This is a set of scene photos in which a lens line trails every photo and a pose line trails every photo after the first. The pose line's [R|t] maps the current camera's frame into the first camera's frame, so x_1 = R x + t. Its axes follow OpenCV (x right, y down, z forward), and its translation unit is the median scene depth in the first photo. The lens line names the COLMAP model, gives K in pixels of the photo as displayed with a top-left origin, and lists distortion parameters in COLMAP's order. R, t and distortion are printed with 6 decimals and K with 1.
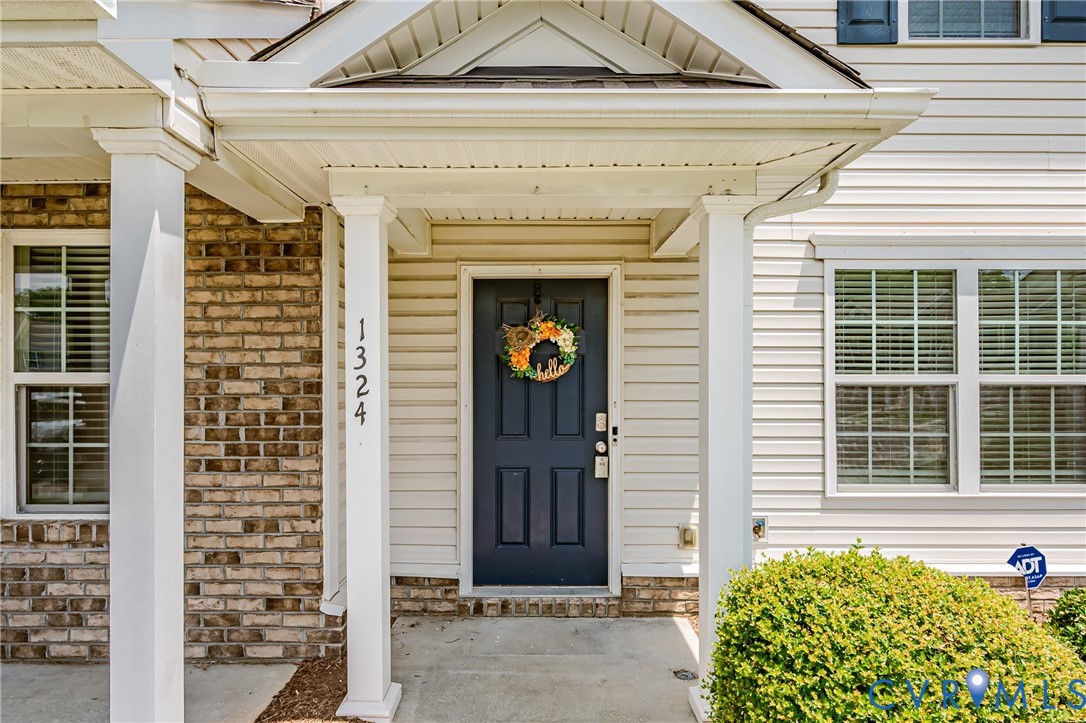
lens RADIAL K [[578.8, 0, 537.1], [0, 578.8, 382.7], [0, 0, 1]] dist [-0.001991, -0.001437]
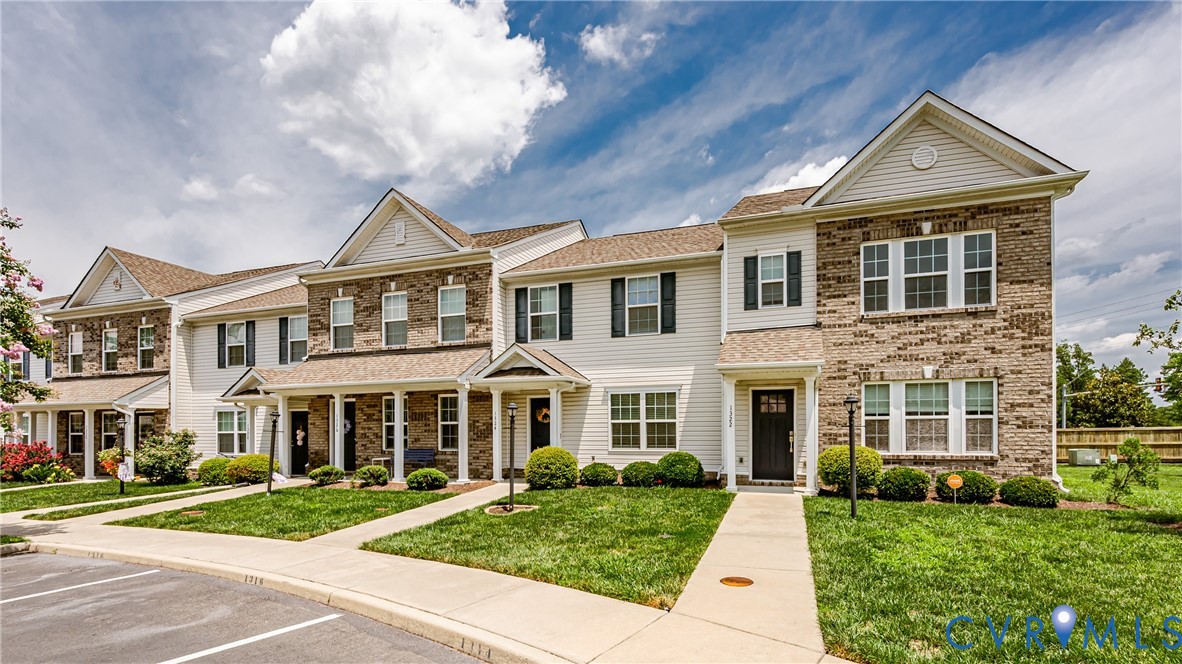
lens RADIAL K [[542.7, 0, 603.9], [0, 542.7, 430.4], [0, 0, 1]] dist [0.003960, -0.001890]
pose [[0.944126, -0.006391, -0.329522, 2.089610], [0.004943, 0.999974, -0.005235, 0.091438], [0.329547, 0.003313, 0.944133, -3.130156]]
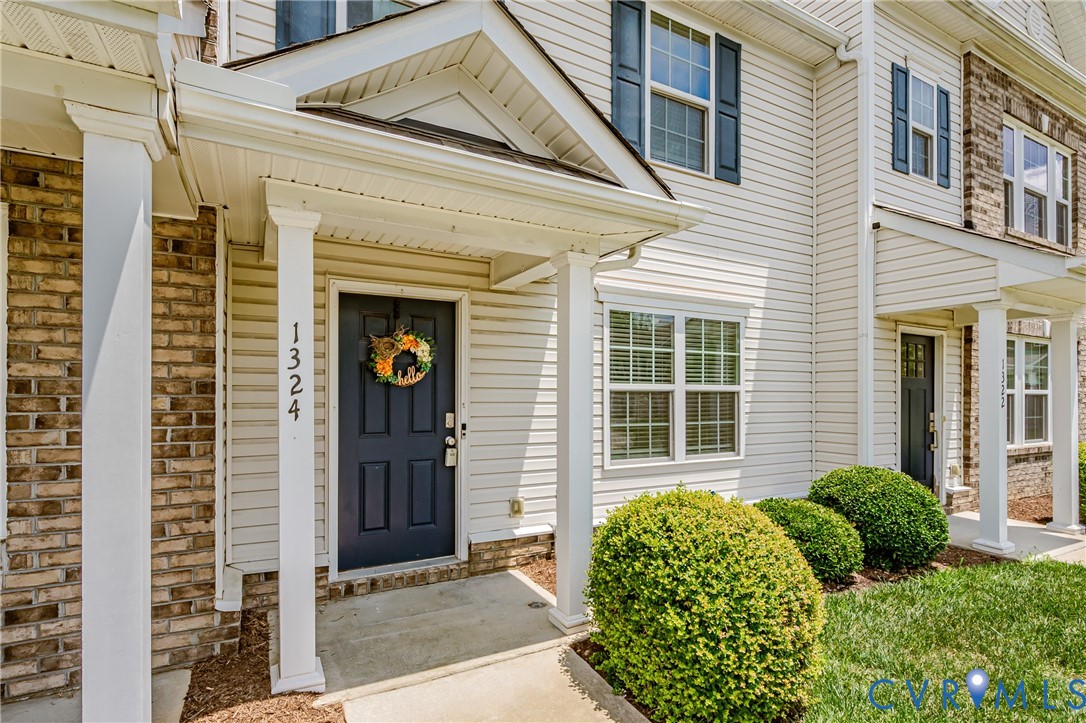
lens RADIAL K [[522.4, 0, 534.1], [0, 522.4, 396.3], [0, 0, 1]] dist [-0.002327, 0.000013]
pose [[0.883434, 0.002038, 0.468551, -0.309613], [-0.002083, 0.999998, -0.000420, 0.022560], [-0.468550, -0.000605, 0.883437, -0.061467]]
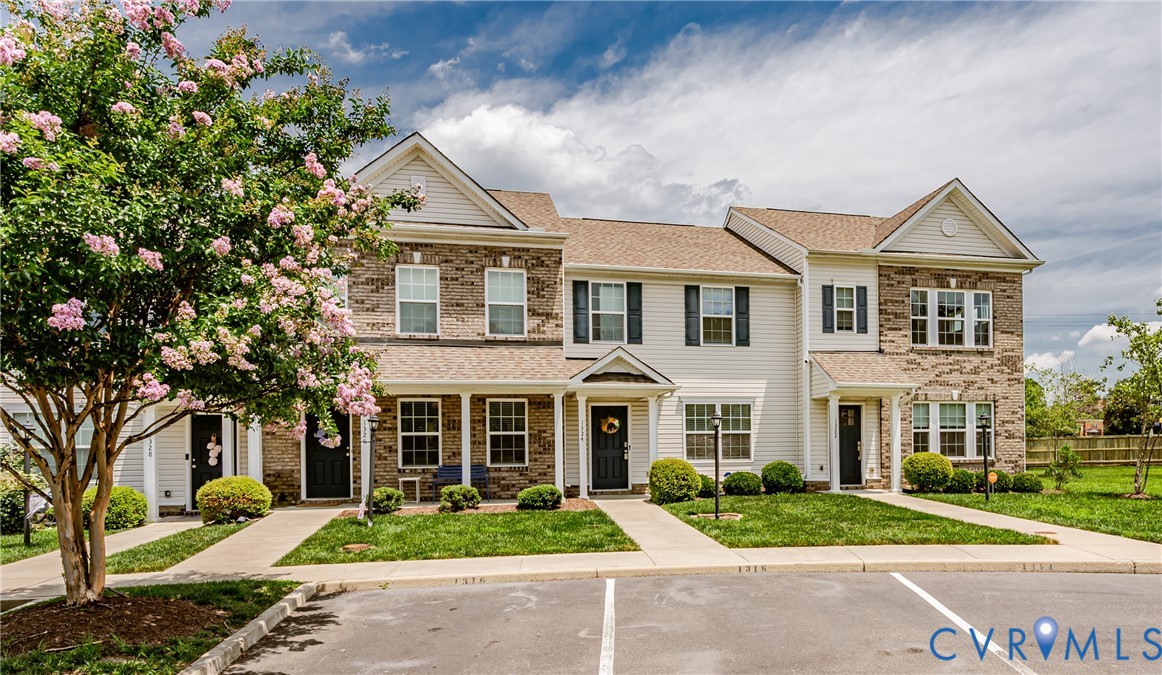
lens RADIAL K [[736.1, 0, 661.7], [0, 736.1, 444.6], [0, 0, 1]] dist [0.001937, -0.000149]
pose [[0.976145, -0.010493, 0.216868, -0.865297], [0.011961, 0.999914, -0.005458, 0.121405], [-0.216792, 0.007922, 0.976186, -4.603348]]
